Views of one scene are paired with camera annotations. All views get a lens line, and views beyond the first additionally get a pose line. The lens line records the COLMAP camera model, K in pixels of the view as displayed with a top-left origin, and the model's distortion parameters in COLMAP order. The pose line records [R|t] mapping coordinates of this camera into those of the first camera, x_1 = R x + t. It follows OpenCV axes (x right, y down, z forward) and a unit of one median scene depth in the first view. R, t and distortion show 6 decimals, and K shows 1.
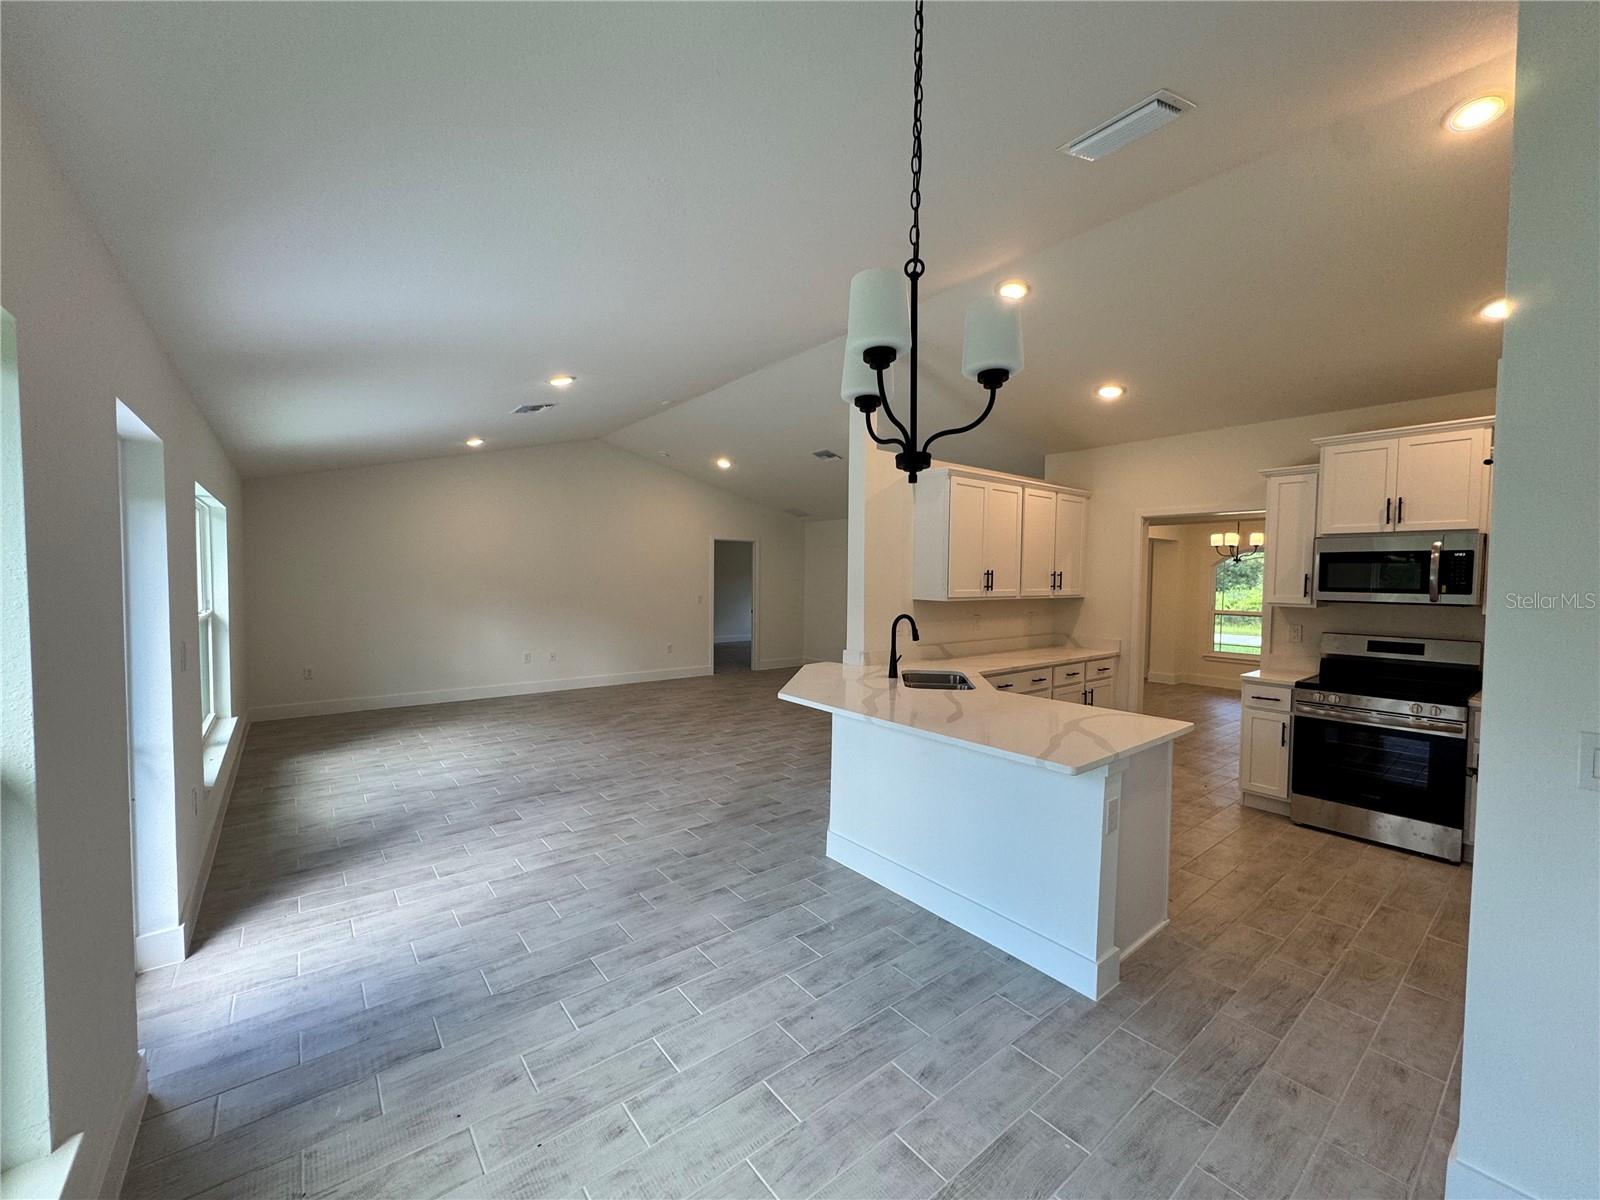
lens RADIAL K [[641.8, 0, 799.3], [0, 641.8, 601.4], [0, 0, 1]] dist [-0.003785, -0.000117]
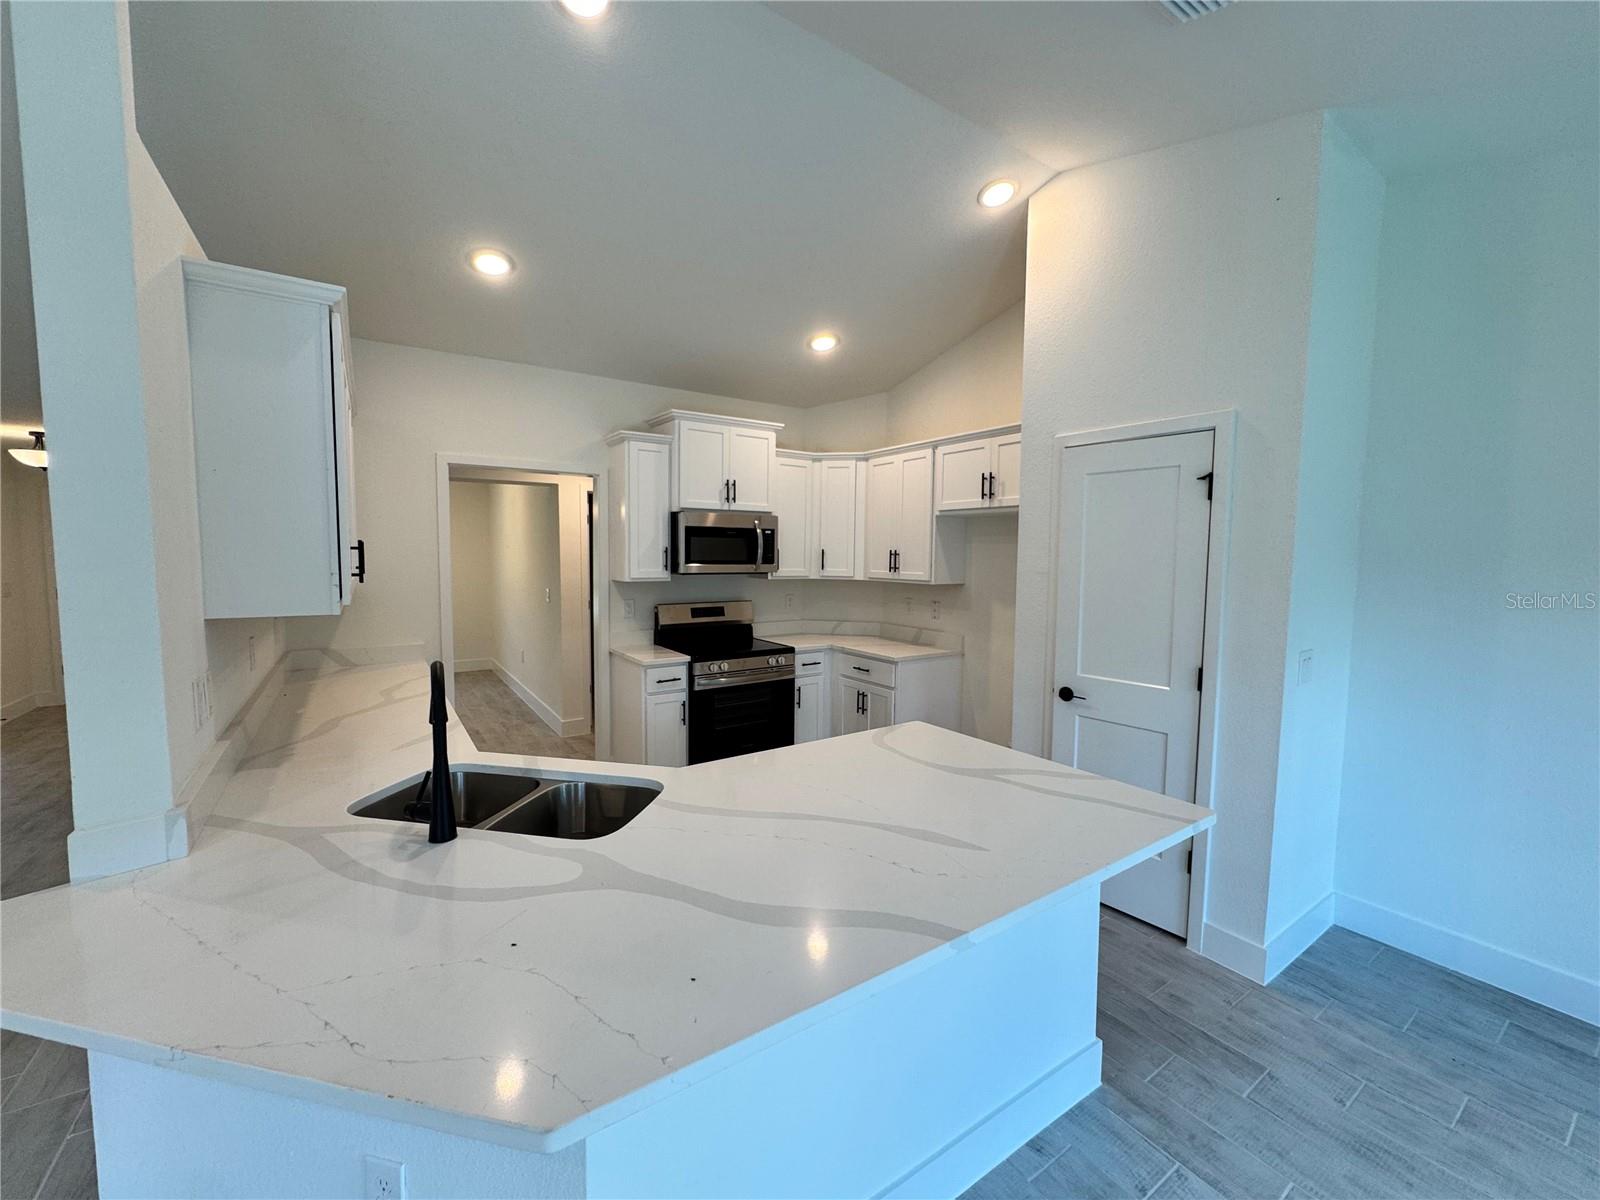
lens RADIAL K [[641.8, 0, 798.9], [0, 641.8, 598.9], [0, 0, 1]] dist [-0.003785, -0.000117]
pose [[0.080550, -0.085021, 0.993118, -0.192422], [0.033855, 0.996014, 0.082523, -0.041131], [-0.996175, 0.026975, 0.083107, 0.773392]]
